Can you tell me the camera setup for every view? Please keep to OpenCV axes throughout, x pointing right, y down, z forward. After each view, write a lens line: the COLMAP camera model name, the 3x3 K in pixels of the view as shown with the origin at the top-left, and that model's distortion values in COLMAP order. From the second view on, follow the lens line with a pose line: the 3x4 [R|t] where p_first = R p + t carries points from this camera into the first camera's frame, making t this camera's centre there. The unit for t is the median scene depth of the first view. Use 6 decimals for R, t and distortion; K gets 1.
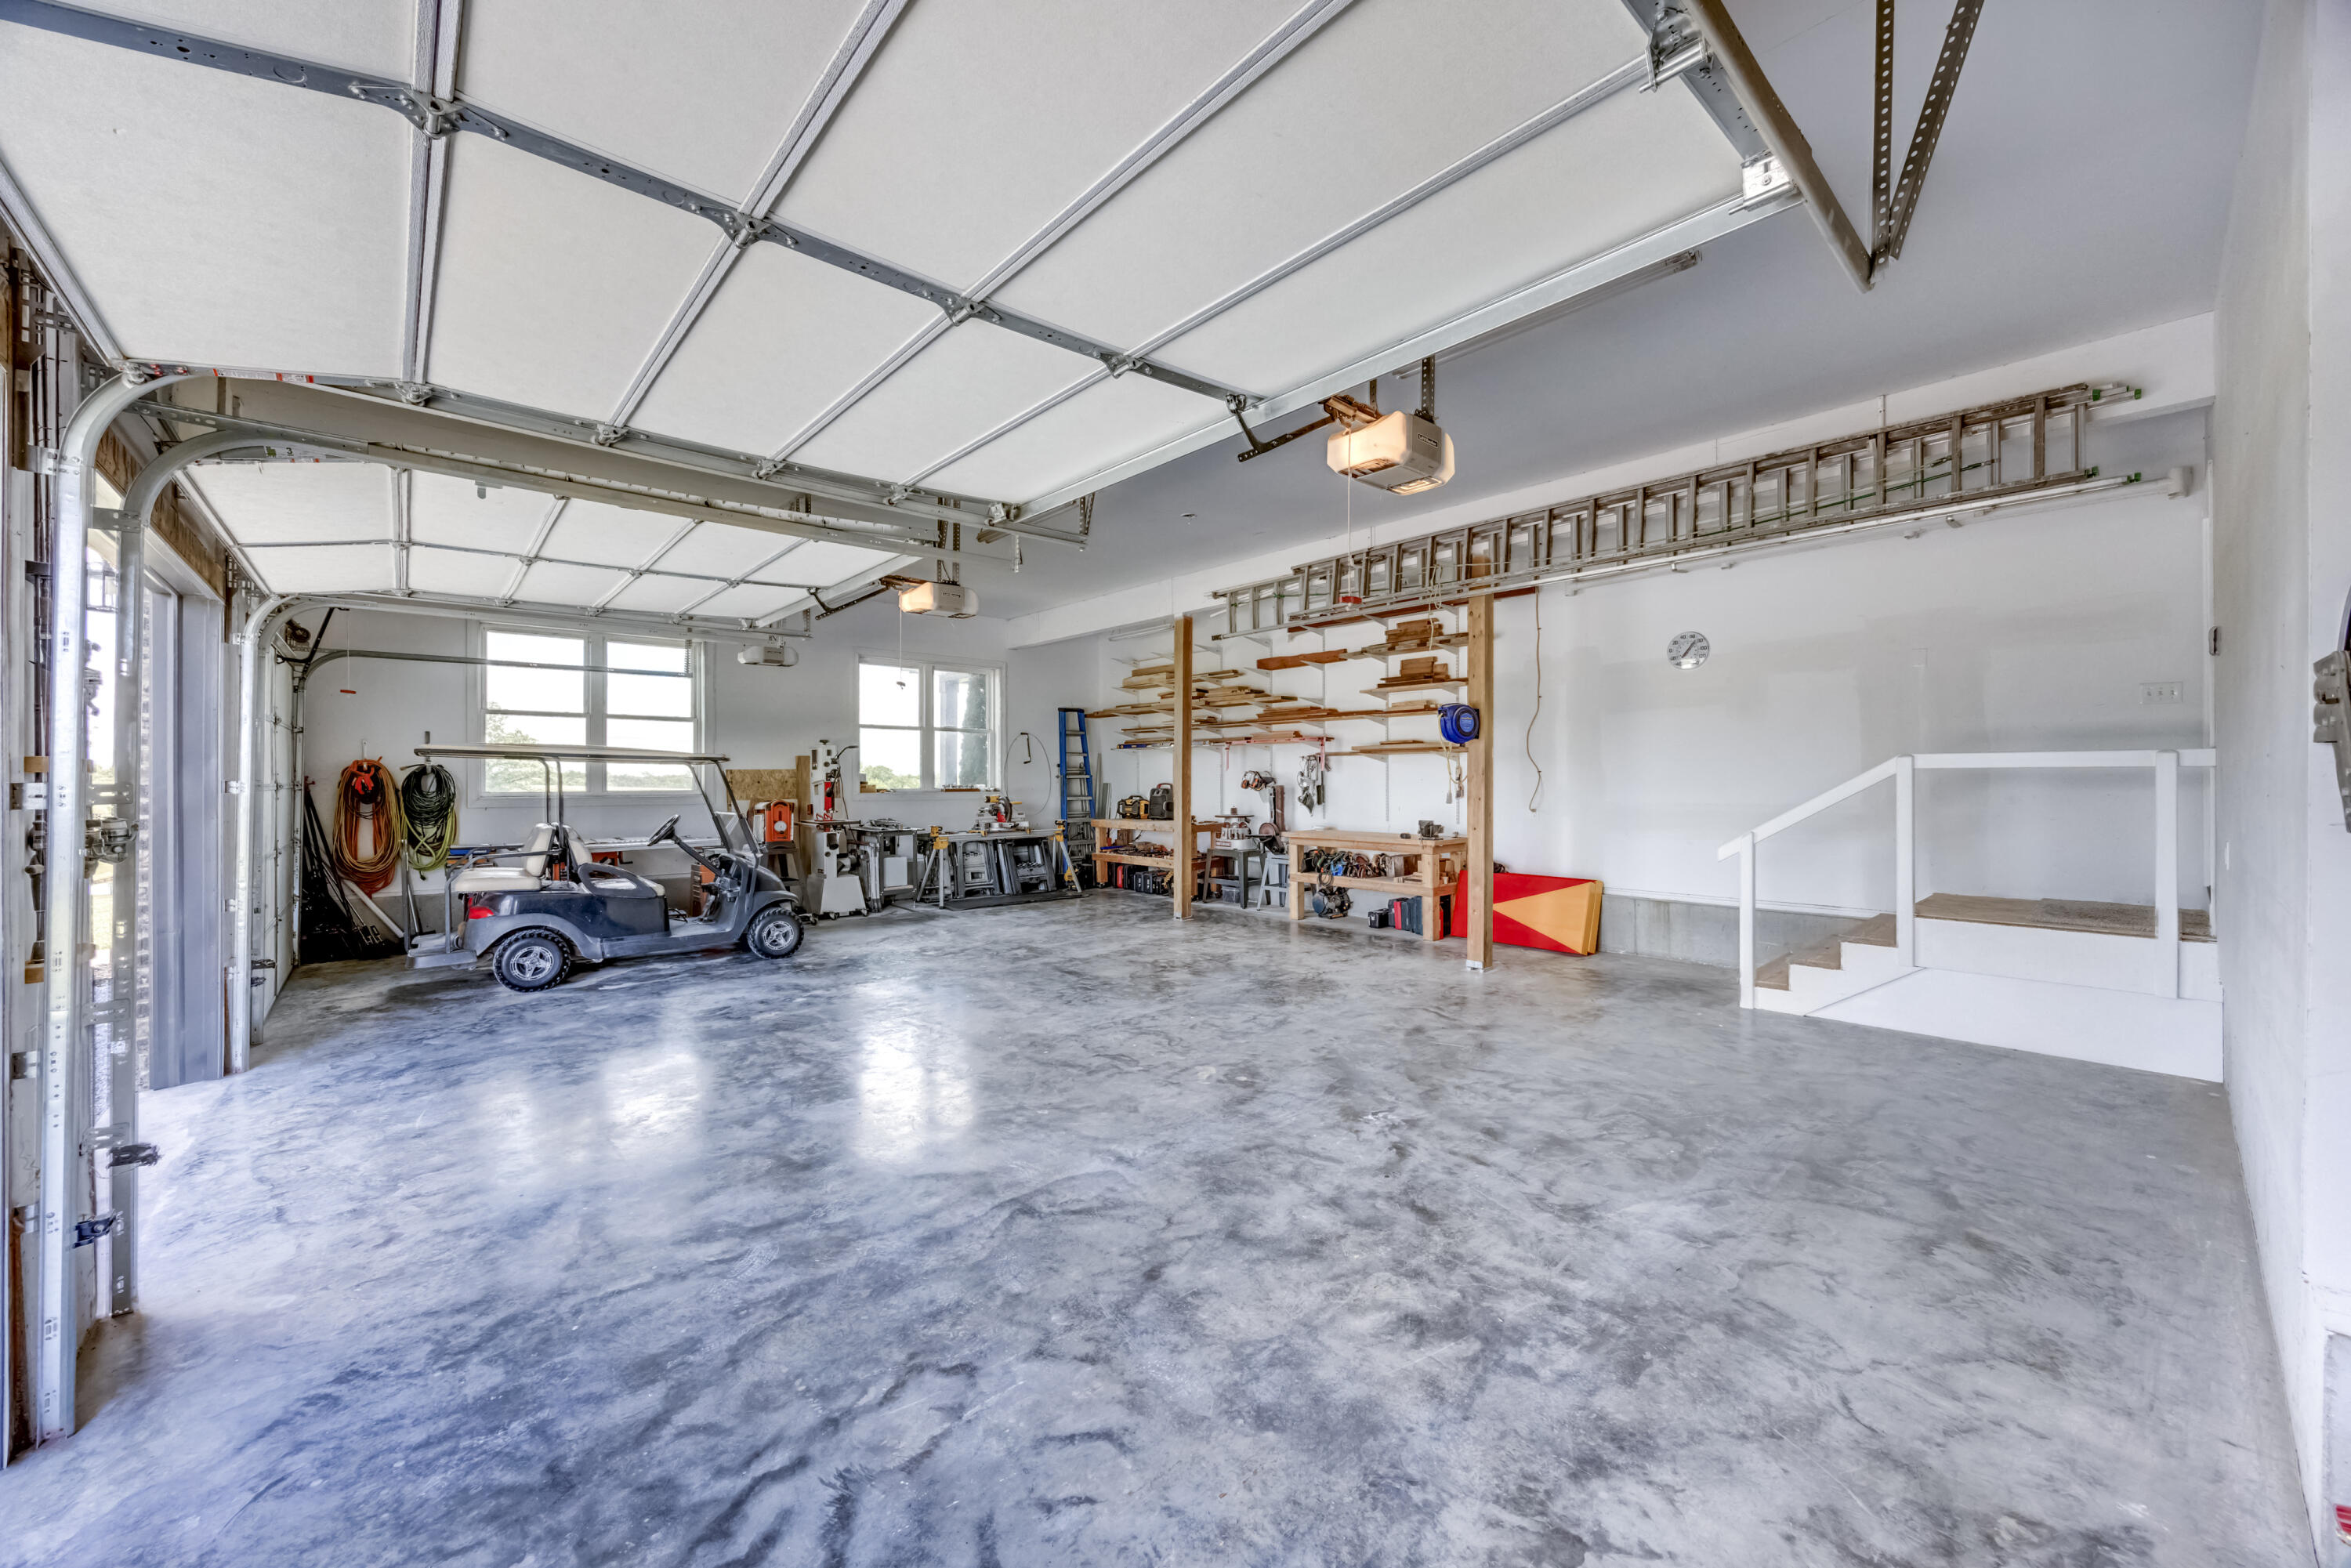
lens RADIAL K [[882.7, 0, 1175.5], [0, 882.7, 784.0], [0, 0, 1]] dist [-0.001116, -0.000450]
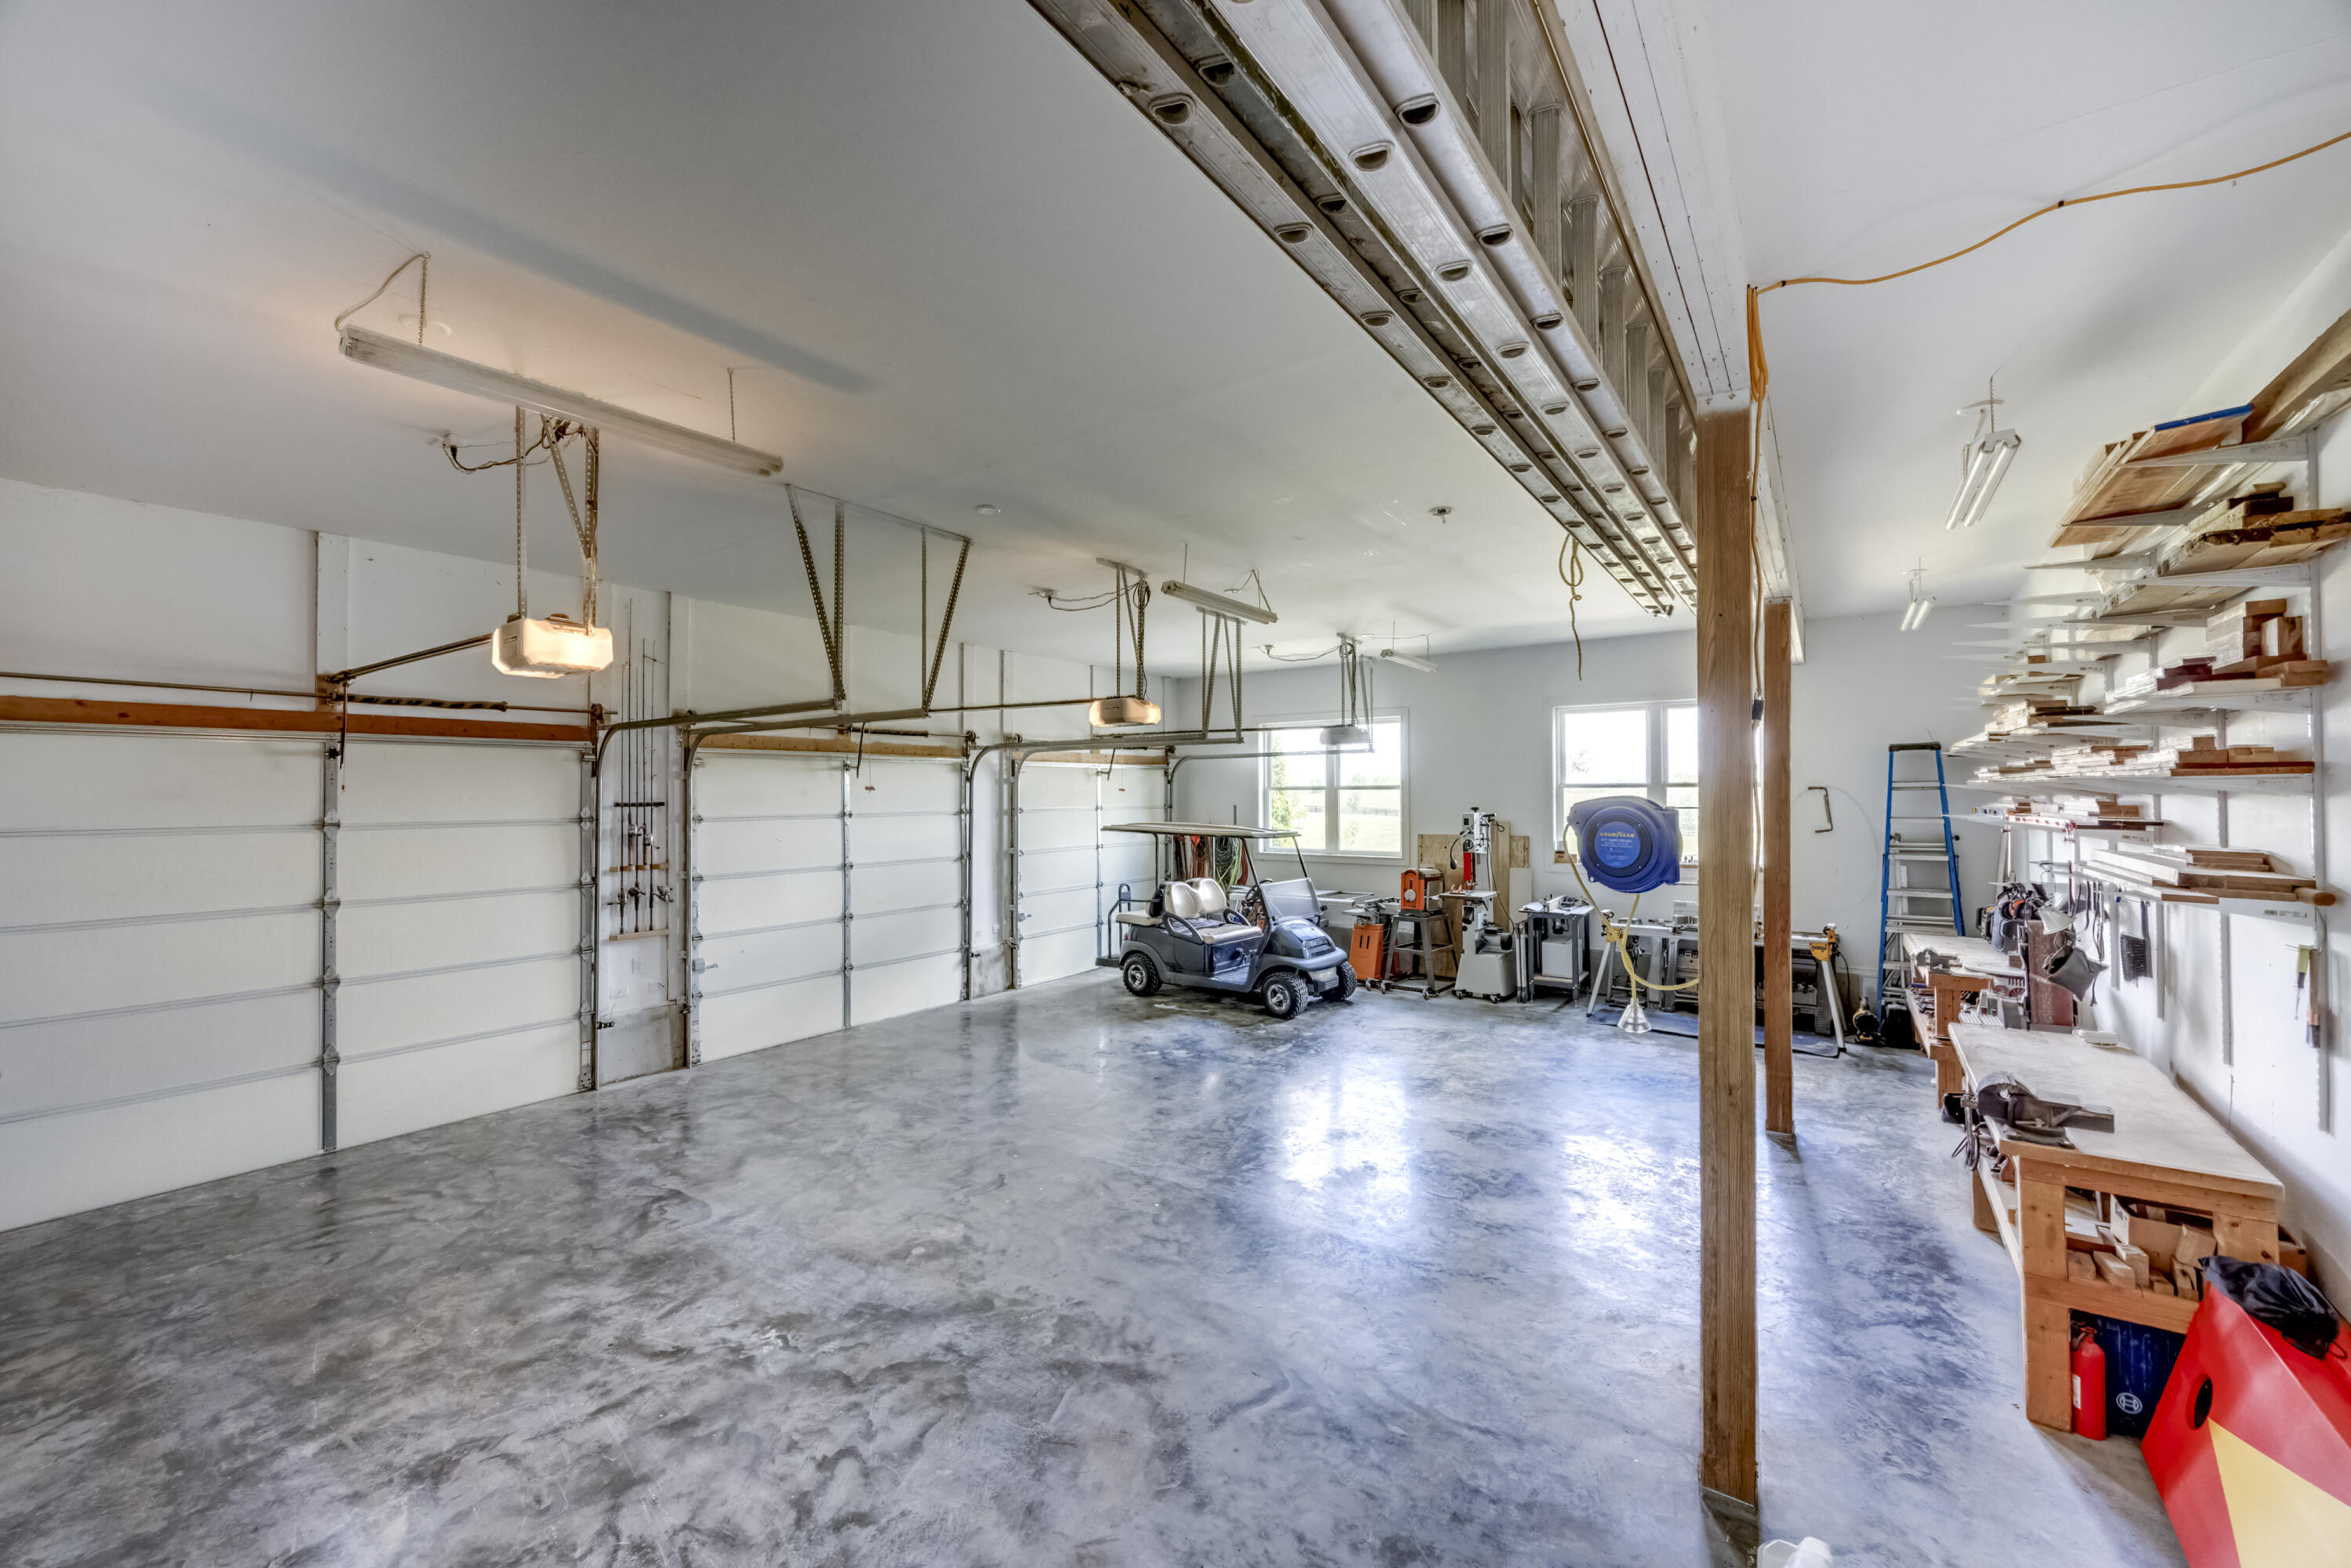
lens RADIAL K [[882.7, 0, 1175.5], [0, 882.7, 784.0], [0, 0, 1]] dist [-0.001116, -0.000450]
pose [[0.226048, -0.011880, -0.974044, 1.421967], [-0.002930, 0.999913, -0.012875, -0.193258], [0.974112, 0.005765, 0.225993, 1.442584]]
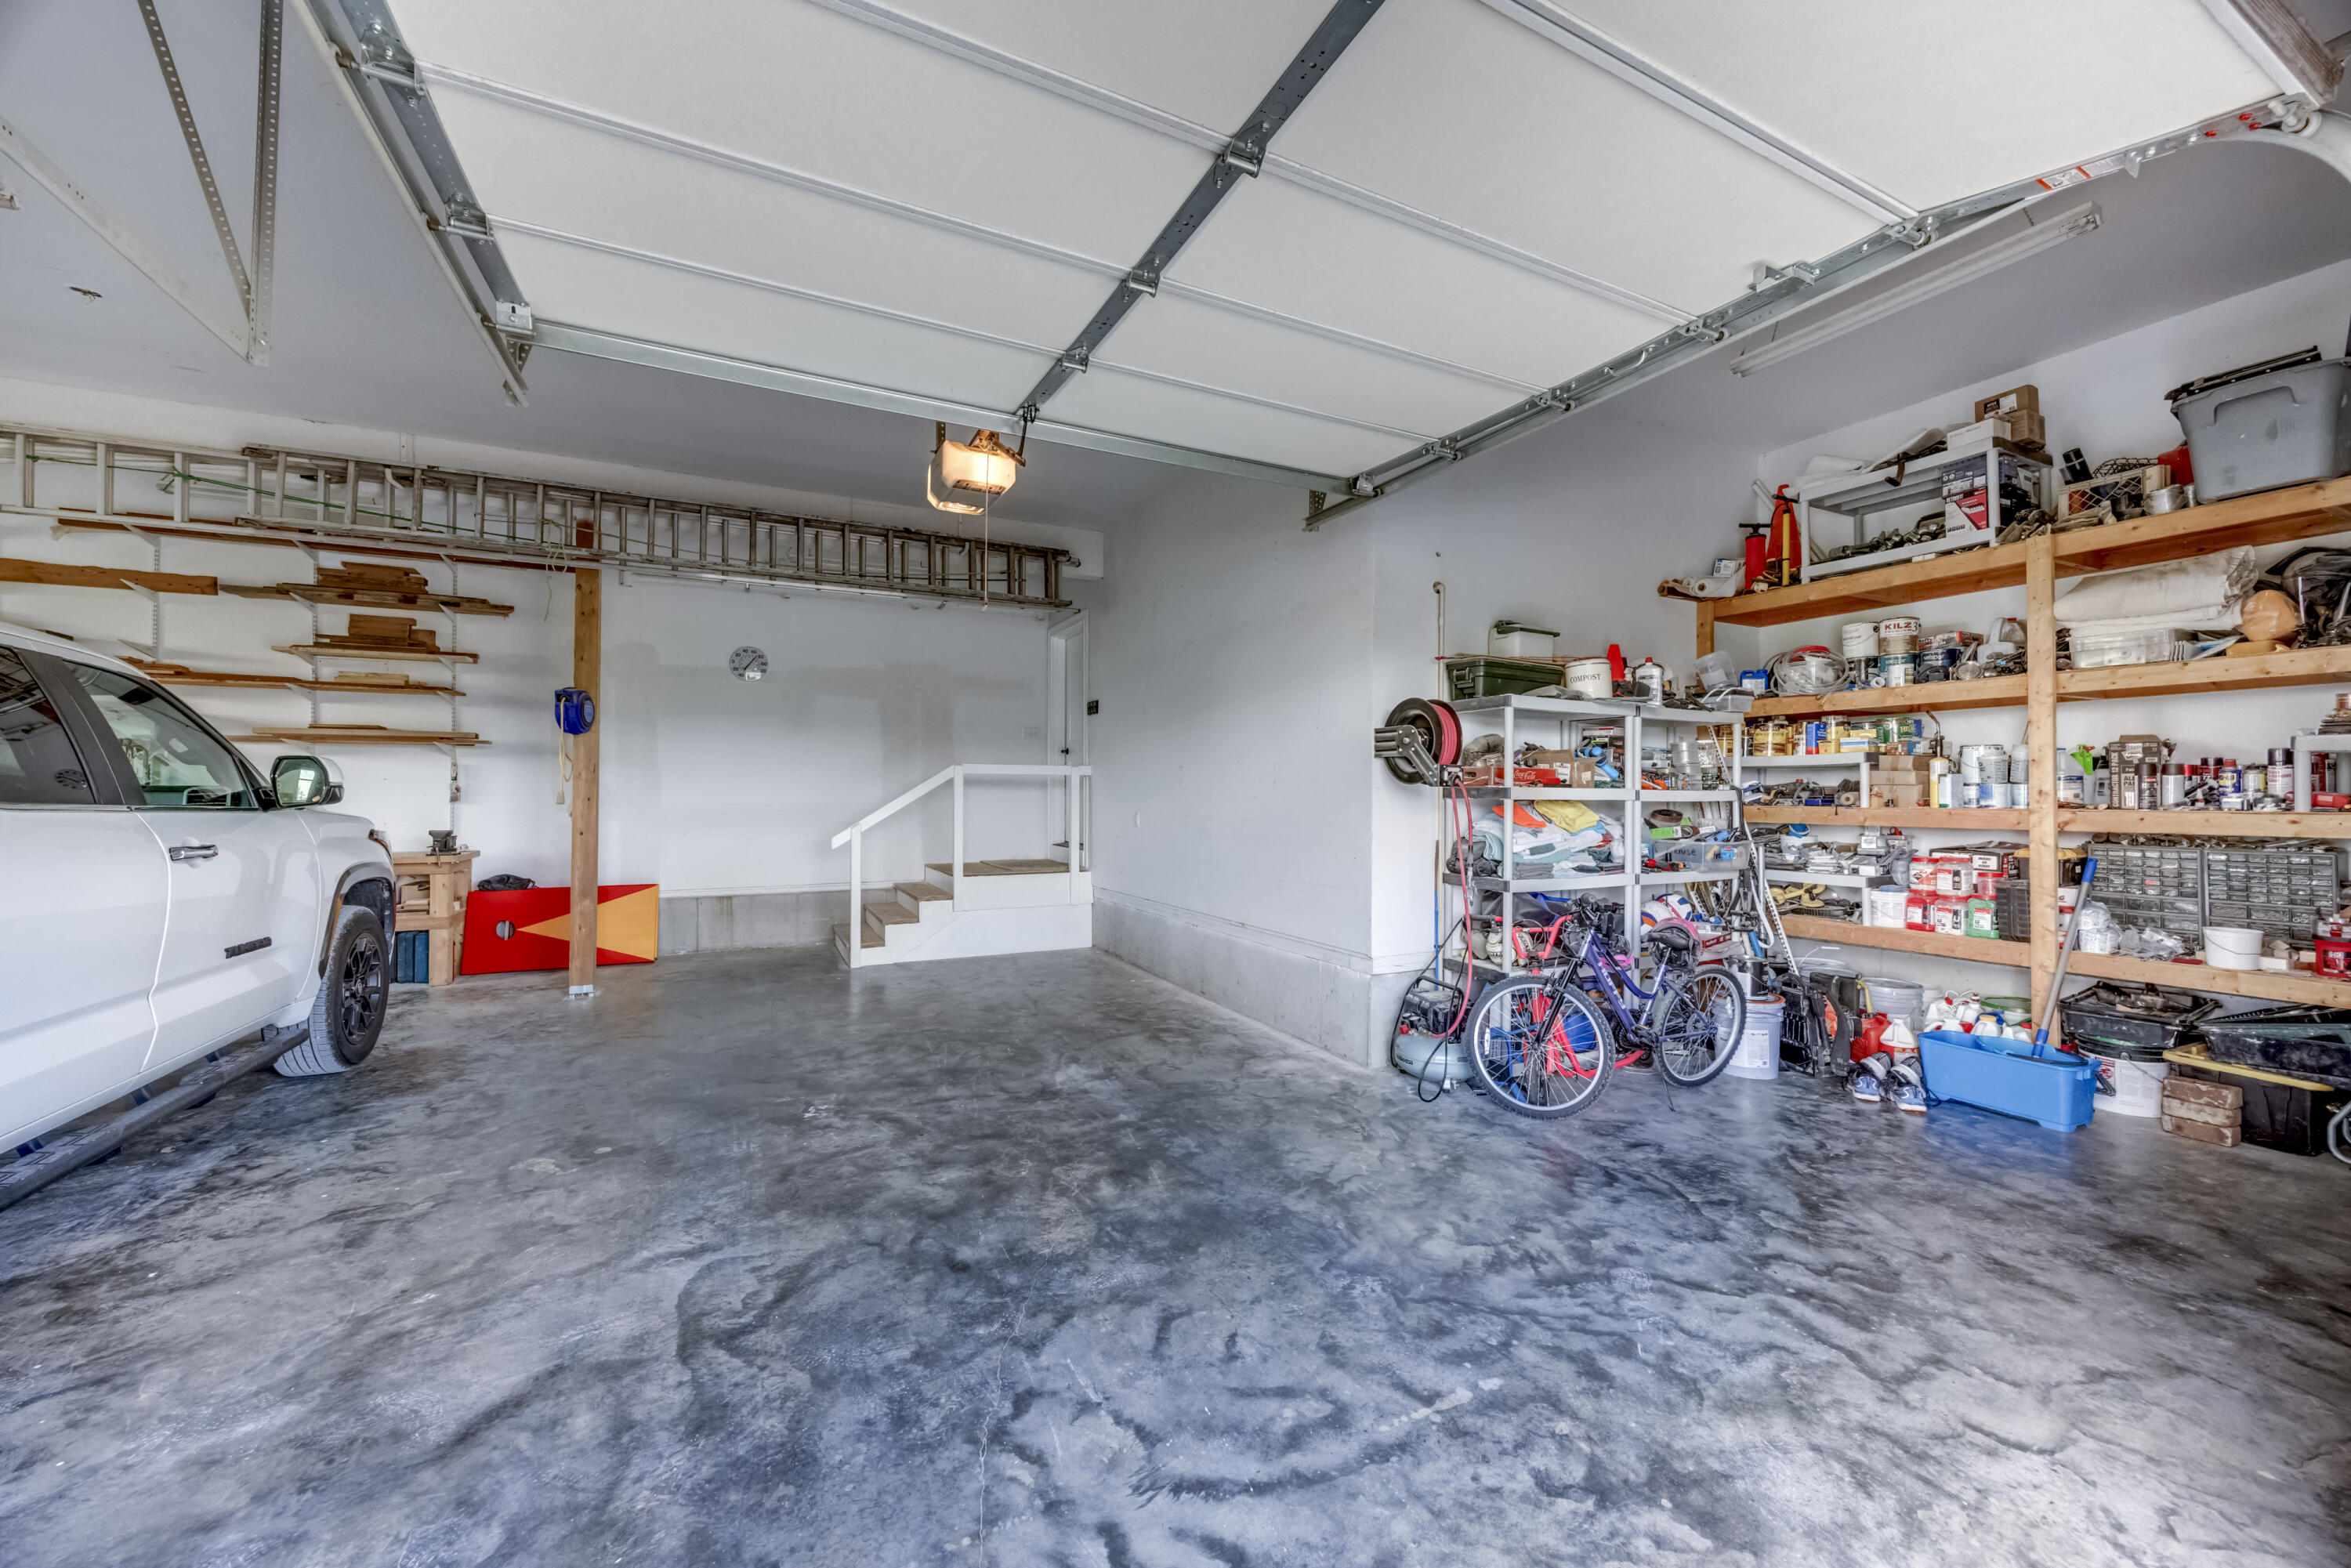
lens RADIAL K [[894.7, 0, 1175.5], [0, 894.7, 784.0], [0, 0, 1]] dist [-0.000905, -0.000184]
pose [[0.265637, 0.015344, 0.963951, -0.756417], [0.003179, 0.999854, -0.016792, 0.039081], [-0.964068, 0.007525, 0.265549, 0.423322]]
